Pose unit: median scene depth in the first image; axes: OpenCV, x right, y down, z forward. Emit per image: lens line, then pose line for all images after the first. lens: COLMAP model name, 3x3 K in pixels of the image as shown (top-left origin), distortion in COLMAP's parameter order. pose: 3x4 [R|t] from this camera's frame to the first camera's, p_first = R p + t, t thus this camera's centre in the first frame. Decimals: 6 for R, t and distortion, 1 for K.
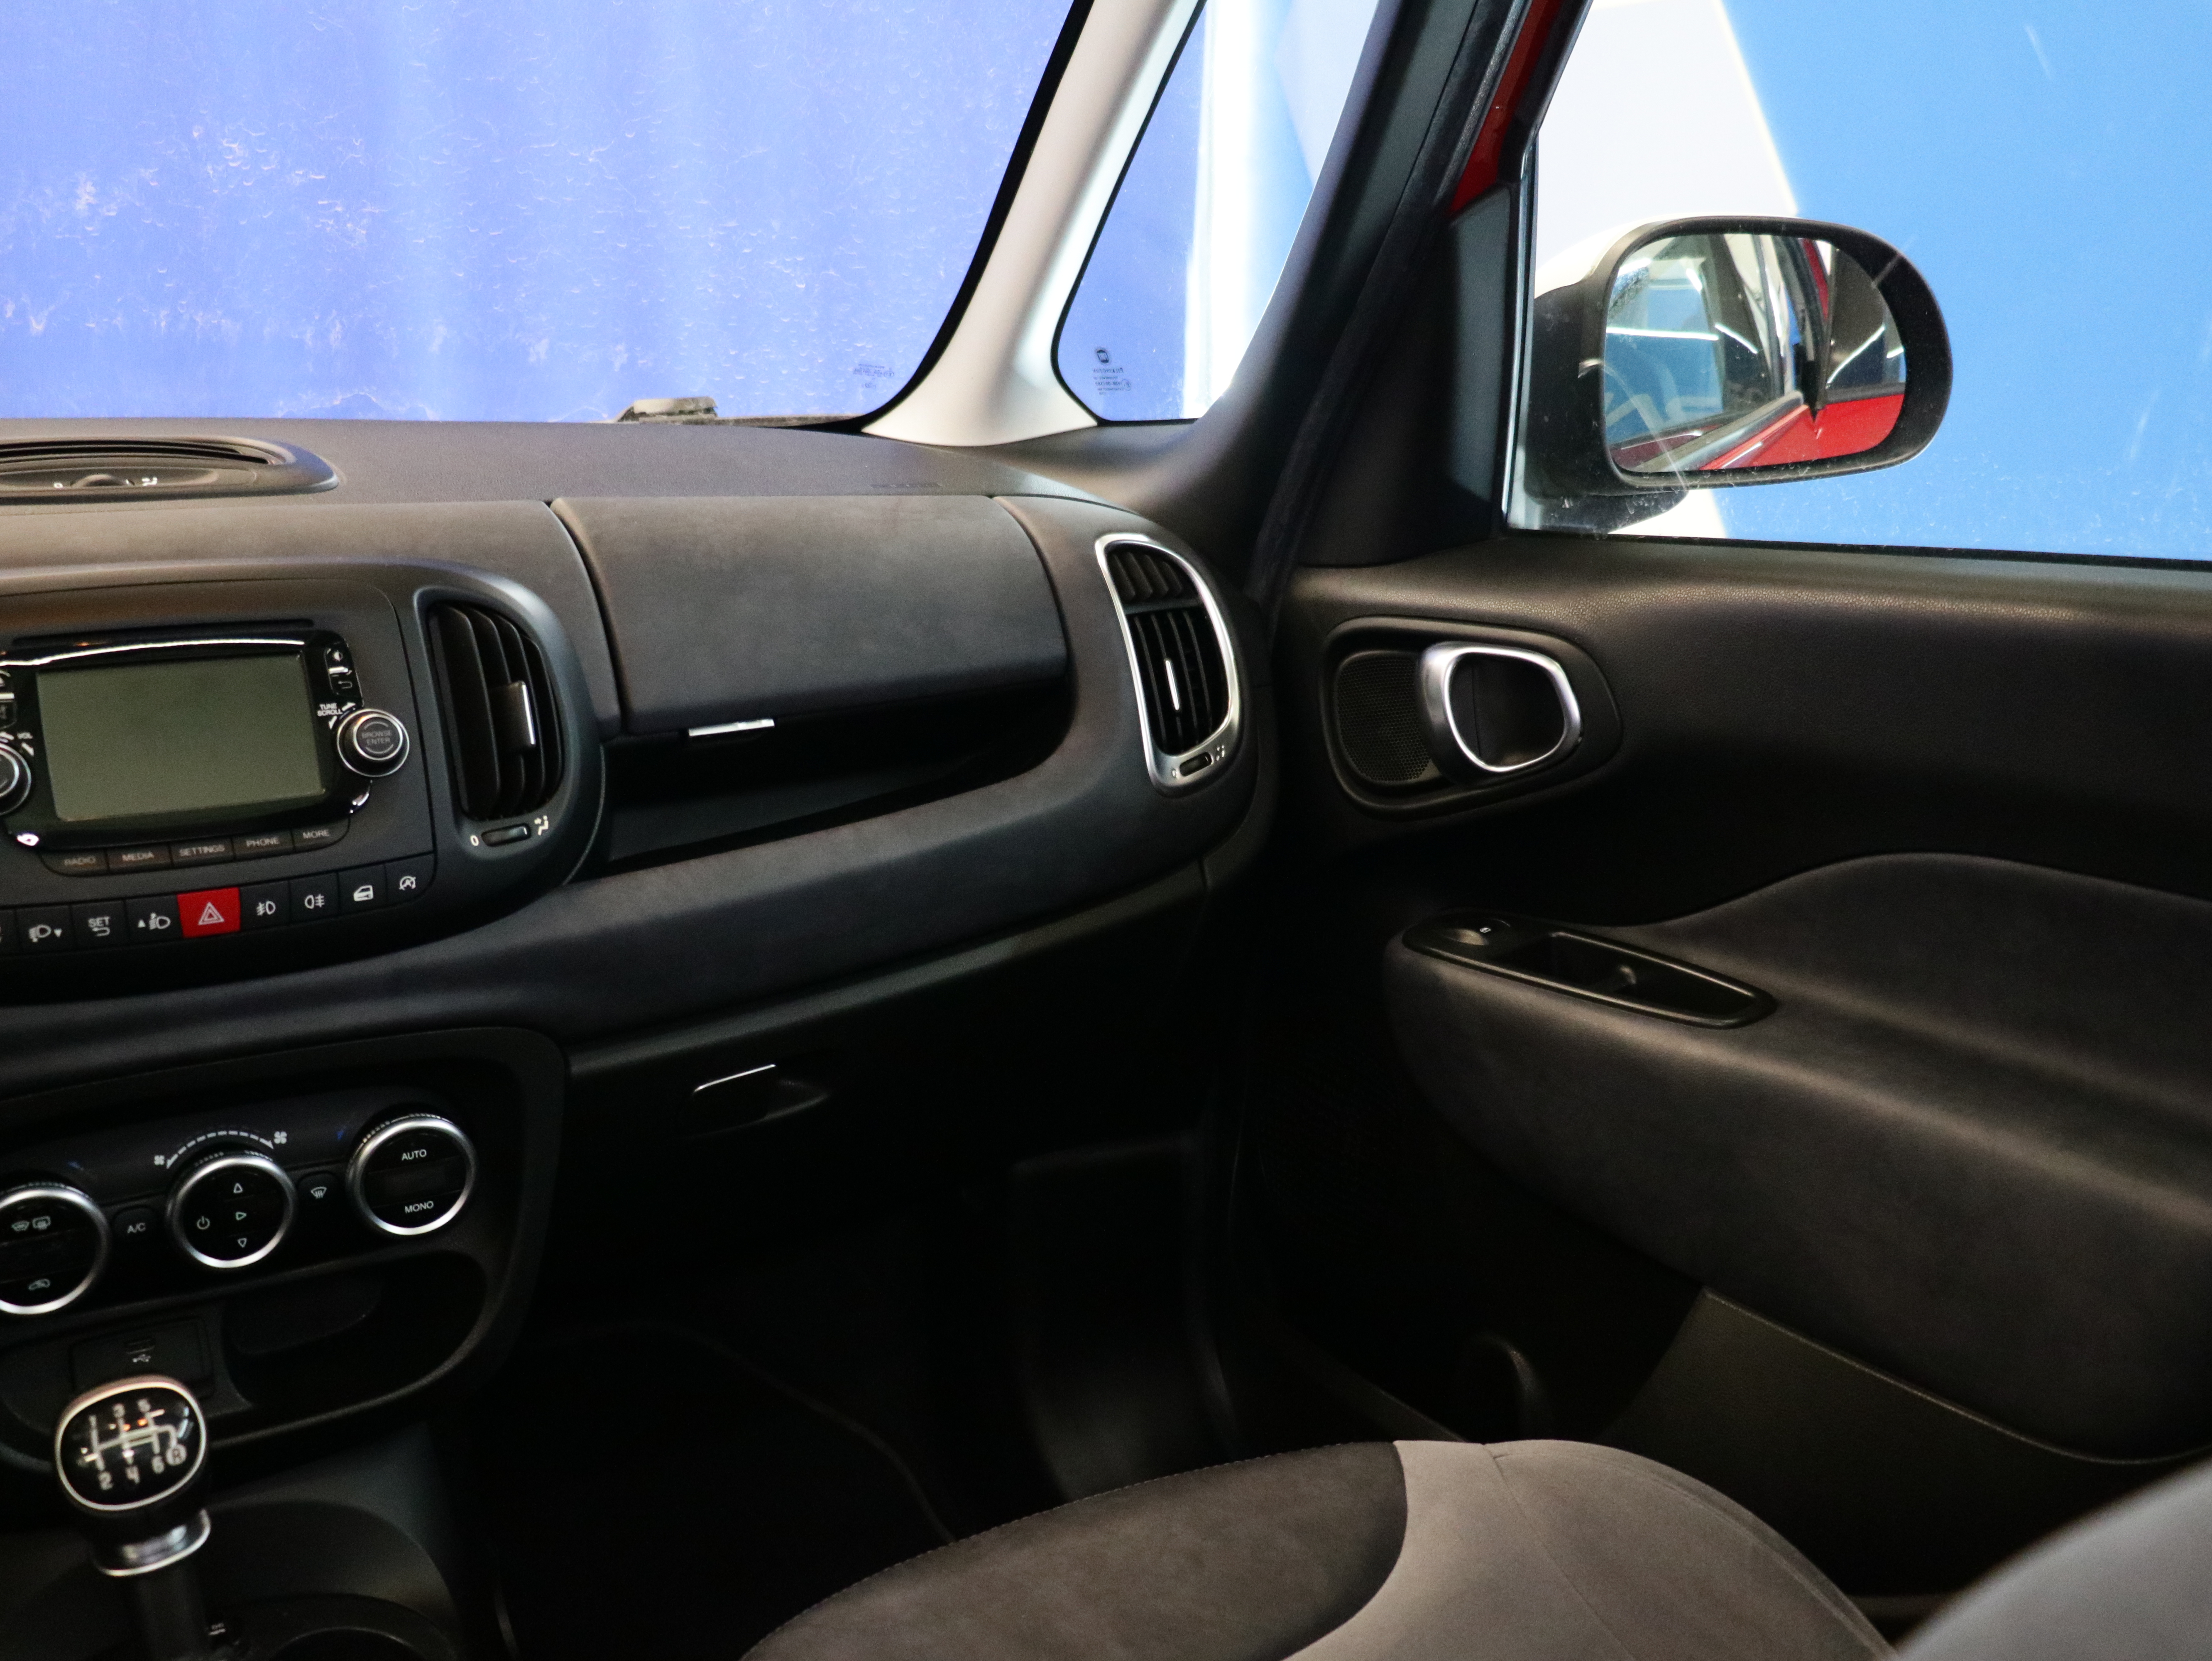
lens RADIAL K [[2128.6, 0, 1095.3], [0, 2128.6, 829.7], [0, 0, 1]] dist [-0.013419, 0.000000]
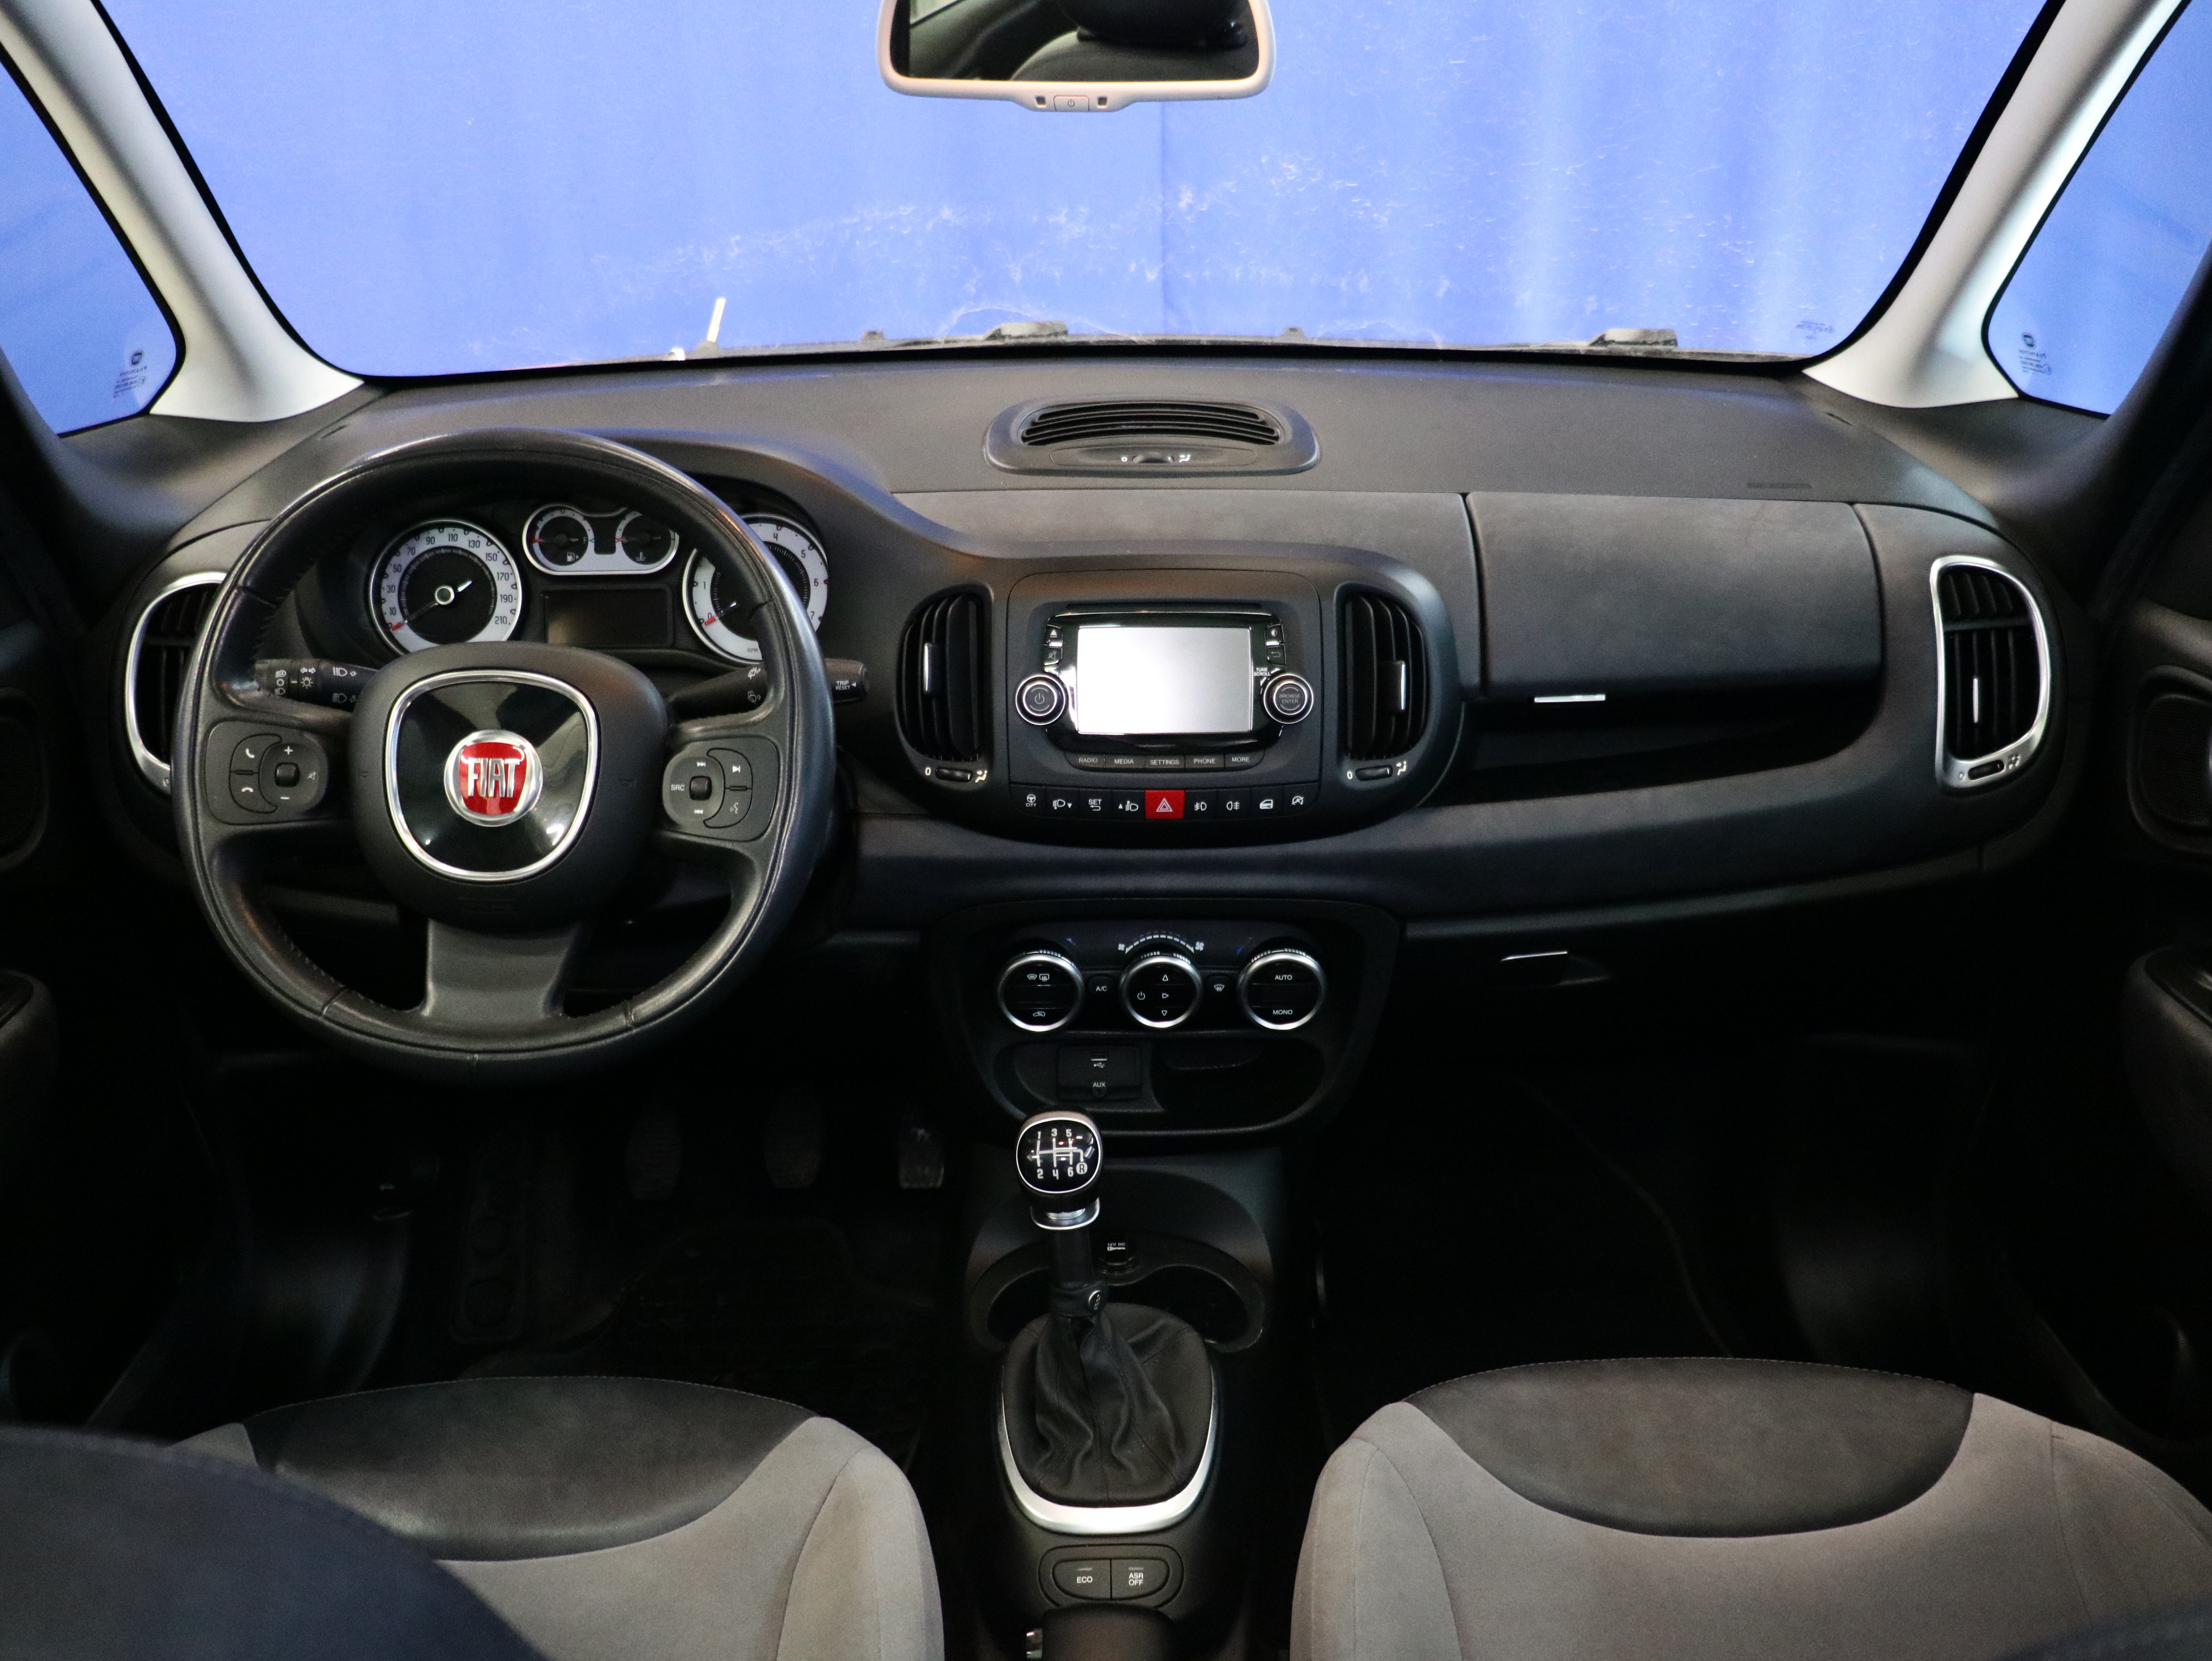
lens RADIAL K [[1962.0, 0, 1090.5], [0, 1962.0, 835.6], [0, 0, 1]] dist [-0.016913, 0.008874]
pose [[0.858039, 0.205668, -0.470605, 0.166257], [-0.112440, 0.969313, 0.218610, -0.210808], [0.501124, -0.134661, 0.854834, -0.171709]]
